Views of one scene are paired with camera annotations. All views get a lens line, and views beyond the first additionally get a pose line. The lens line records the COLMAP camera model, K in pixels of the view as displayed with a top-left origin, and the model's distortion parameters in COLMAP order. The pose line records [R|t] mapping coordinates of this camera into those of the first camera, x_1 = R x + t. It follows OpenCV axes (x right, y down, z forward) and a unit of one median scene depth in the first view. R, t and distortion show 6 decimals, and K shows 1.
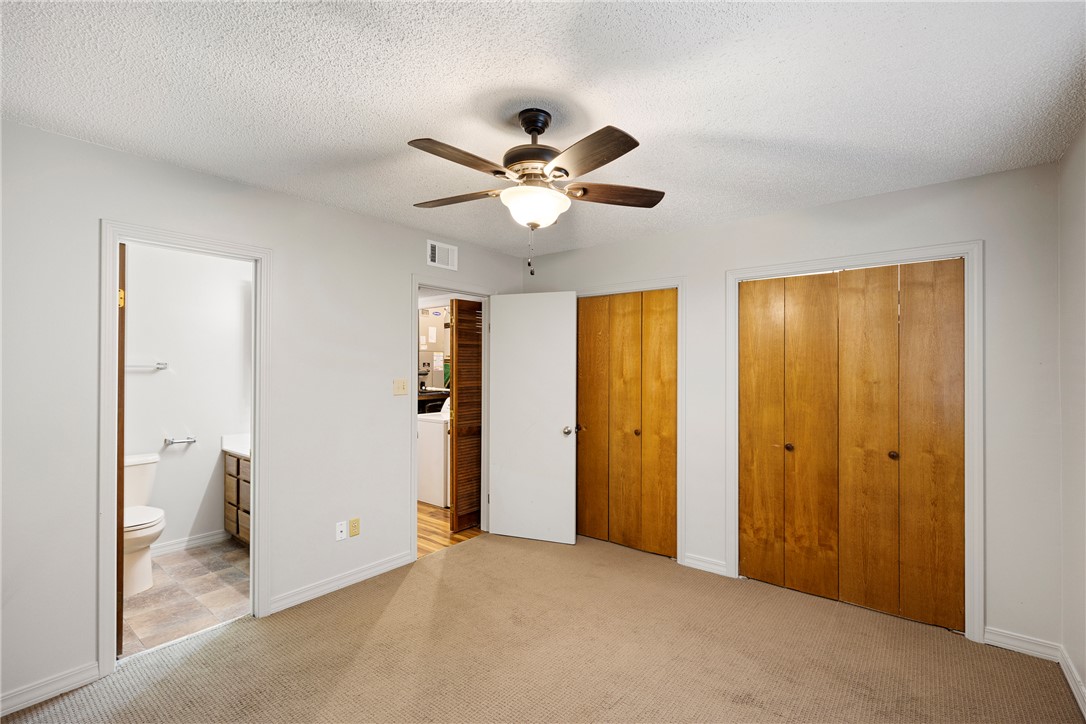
lens RADIAL K [[481.8, 0, 543.0], [0, 481.8, 362.0], [0, 0, 1]] dist [0.001112, -0.000128]
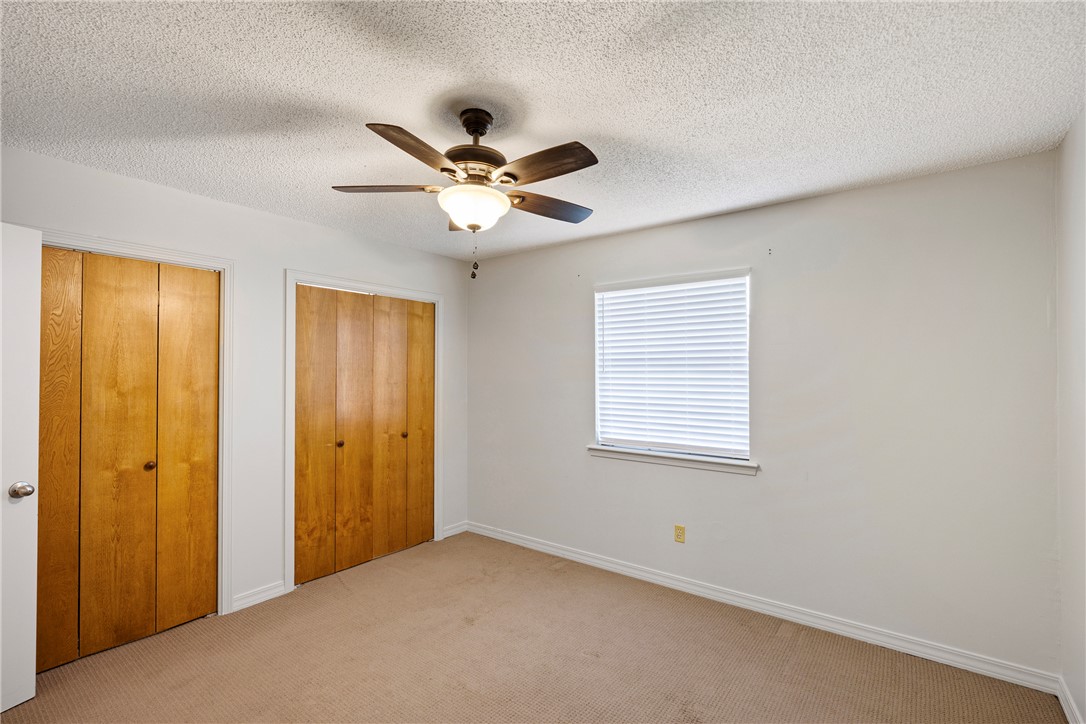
lens RADIAL K [[503.3, 0, 543.0], [0, 503.3, 362.0], [0, 0, 1]] dist [-0.001677, -0.000059]
pose [[-0.021071, 0.022666, 0.999521, -0.657670], [-0.013323, 0.999648, -0.022950, 0.008861], [-0.999689, -0.013800, -0.020762, 0.556770]]
